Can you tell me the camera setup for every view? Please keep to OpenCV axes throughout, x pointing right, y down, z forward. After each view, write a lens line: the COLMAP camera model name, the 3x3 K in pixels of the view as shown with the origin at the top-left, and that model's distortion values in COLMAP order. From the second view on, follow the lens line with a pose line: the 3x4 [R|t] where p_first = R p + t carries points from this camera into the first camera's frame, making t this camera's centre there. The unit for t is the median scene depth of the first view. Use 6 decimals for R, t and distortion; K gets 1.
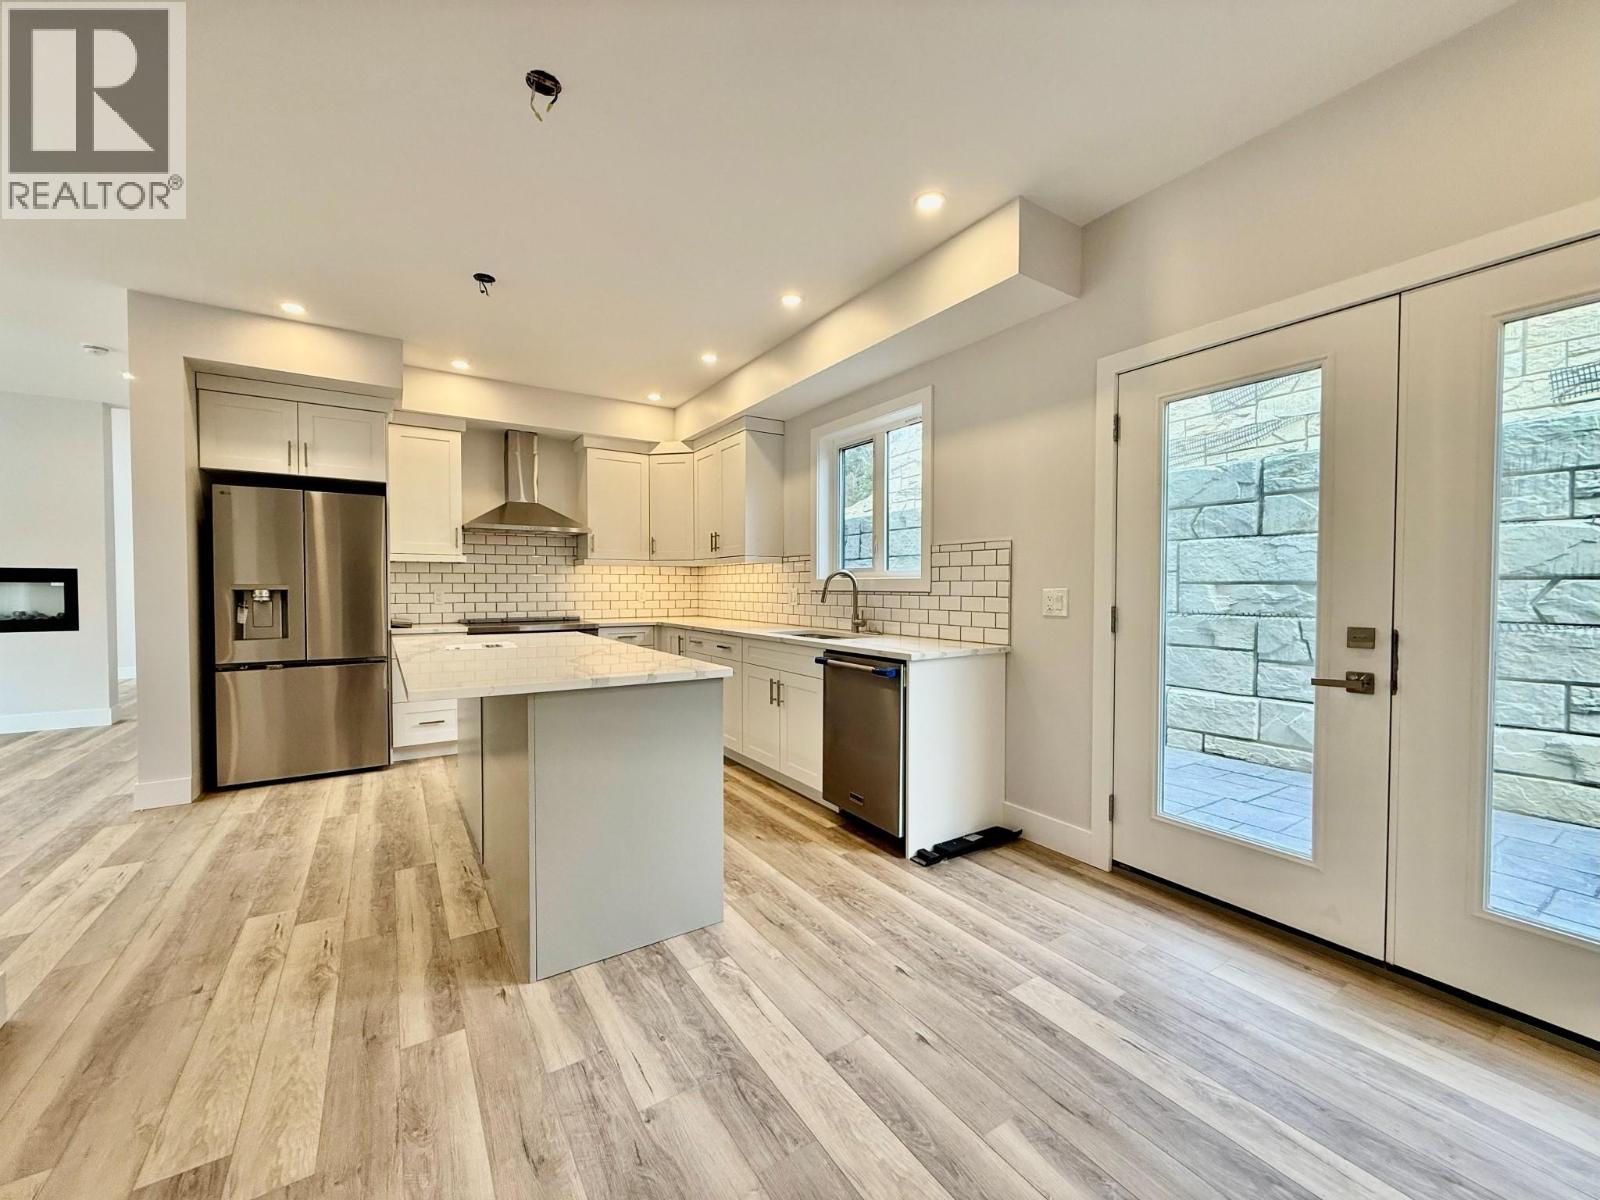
lens RADIAL K [[633.7, 0, 794.8], [0, 633.7, 602.2], [0, 0, 1]] dist [-0.000199, 0.000119]
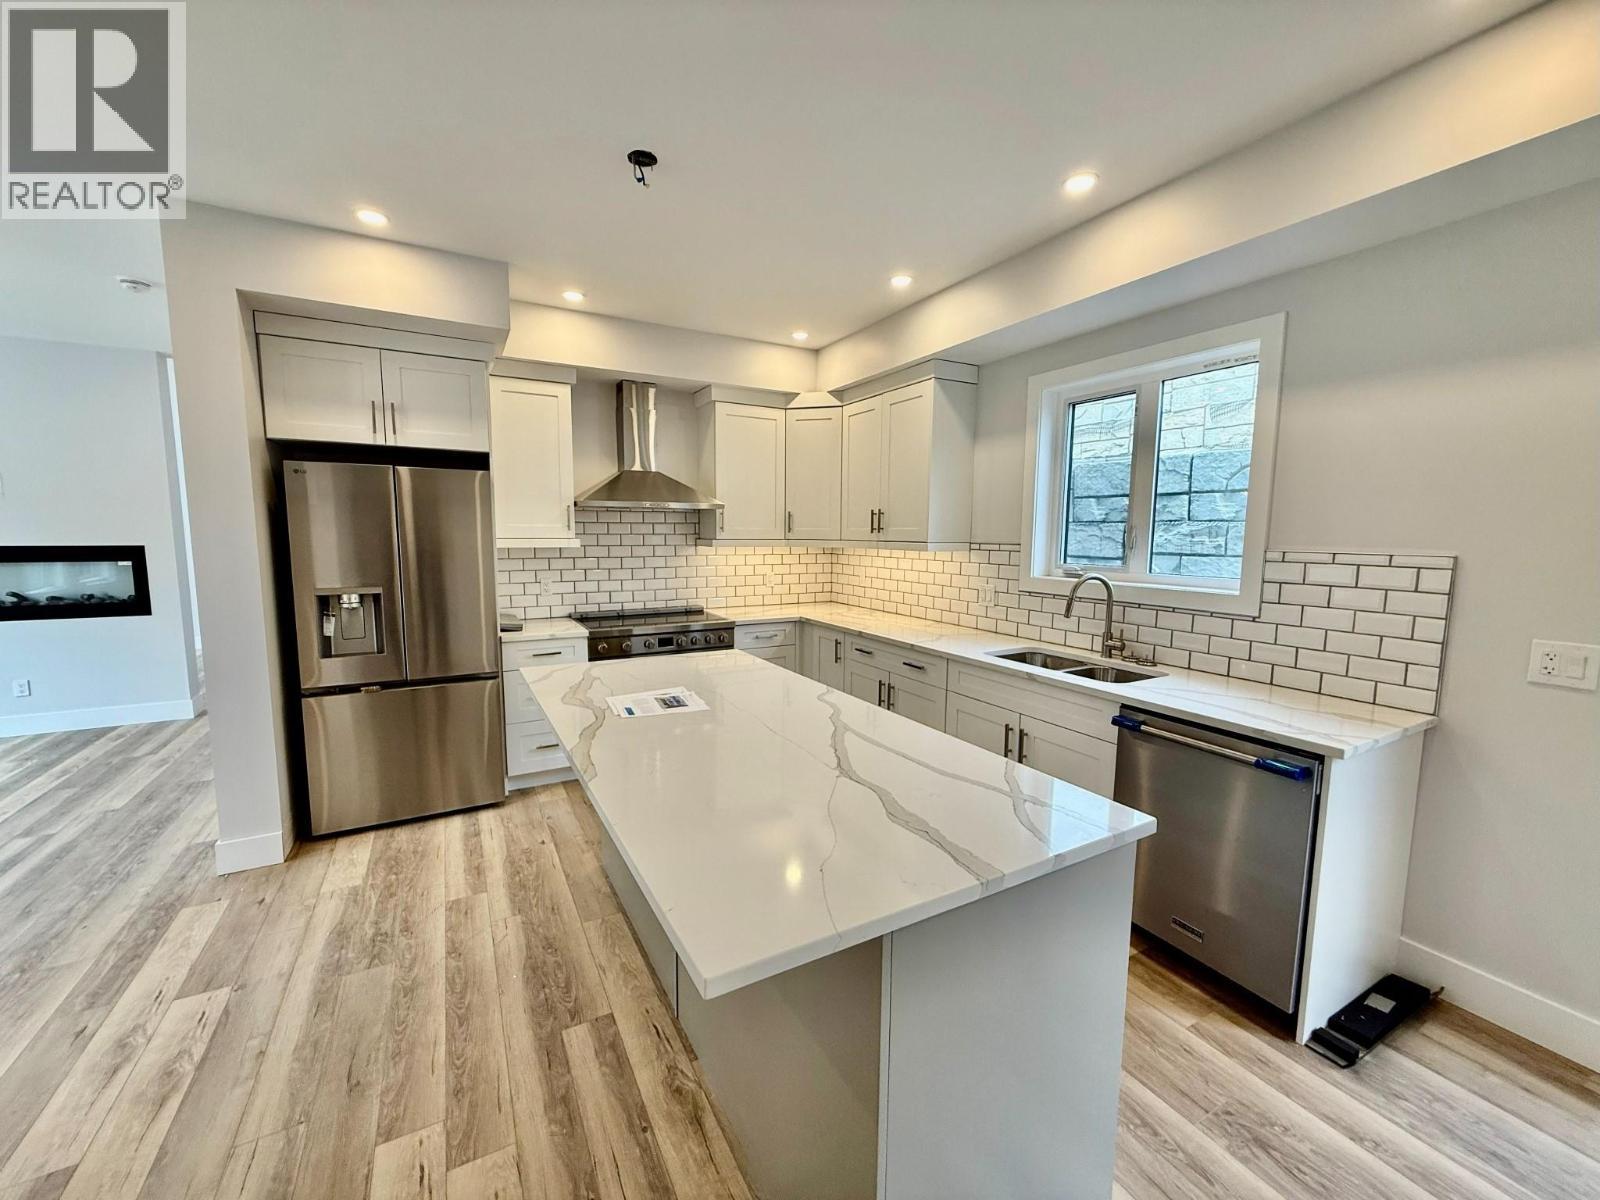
lens RADIAL K [[633.7, 0, 794.8], [0, 633.7, 602.2], [0, 0, 1]] dist [-0.000199, 0.000119]
pose [[0.997527, 0.014078, -0.068863, -0.237202], [-0.007998, 0.996108, 0.087783, -0.085482], [0.069831, -0.087015, 0.993757, 0.256065]]
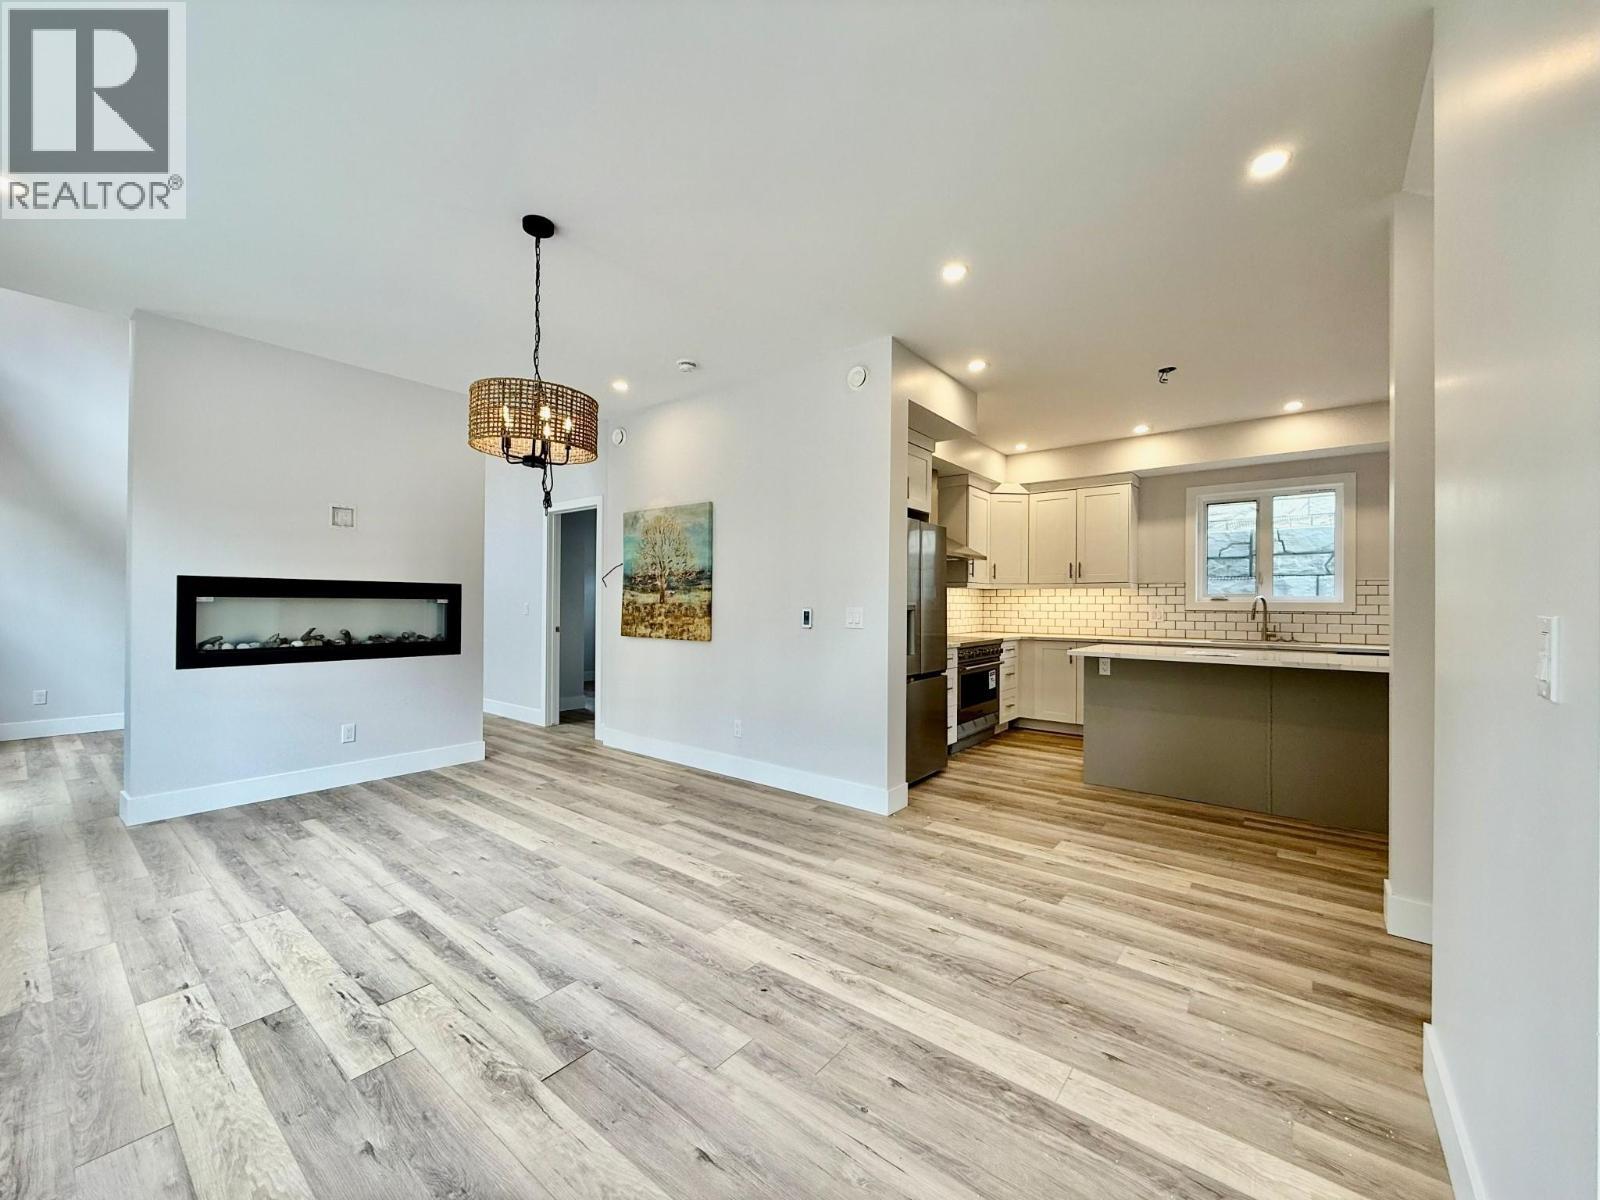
lens RADIAL K [[633.7, 0, 794.8], [0, 633.7, 602.2], [0, 0, 1]] dist [-0.000199, 0.000119]
pose [[0.949136, 0.005539, 0.314818, -1.401199], [0.002613, 0.999672, -0.025467, -0.005366], [-0.314856, 0.024994, 0.948810, 0.019572]]
